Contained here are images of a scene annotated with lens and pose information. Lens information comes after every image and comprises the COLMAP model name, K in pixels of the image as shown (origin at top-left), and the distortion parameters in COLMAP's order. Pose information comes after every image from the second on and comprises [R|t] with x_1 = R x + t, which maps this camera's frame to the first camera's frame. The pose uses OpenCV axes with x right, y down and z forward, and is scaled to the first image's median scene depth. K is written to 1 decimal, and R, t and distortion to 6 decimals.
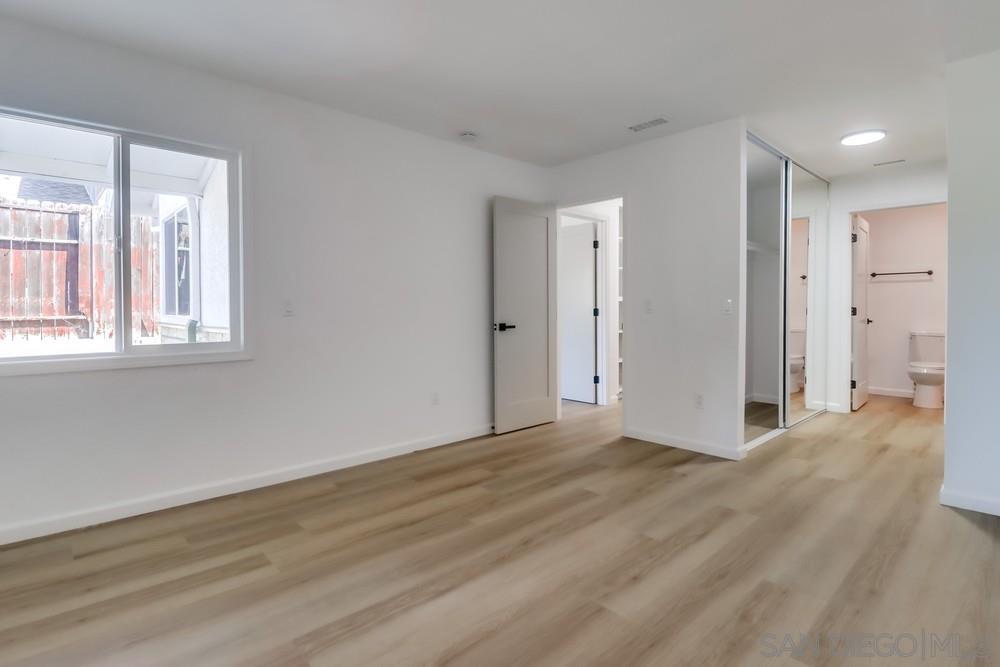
lens RADIAL K [[496.1, 0, 507.0], [0, 496.1, 311.6], [0, 0, 1]] dist [-0.007576, -0.007889]
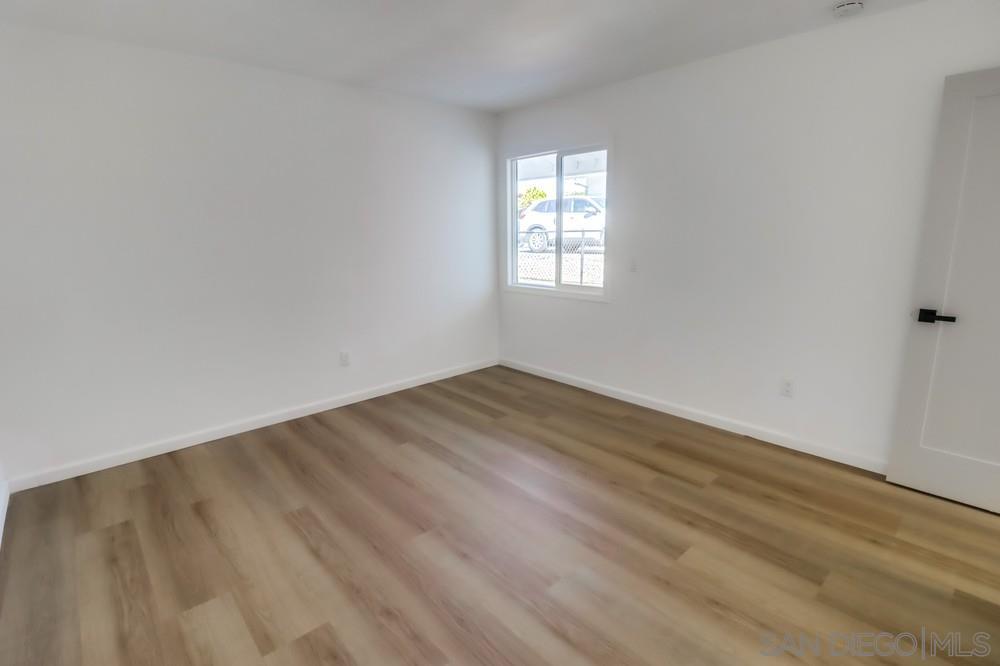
lens RADIAL K [[496.1, 0, 501.7], [0, 496.1, 334.0], [0, 0, 1]] dist [-0.007576, -0.007889]
pose [[-0.029750, 0.212935, -0.976613, 0.817616], [0.006706, 0.977066, 0.212829, -0.105034], [0.999535, -0.000217, -0.030496, 0.759184]]
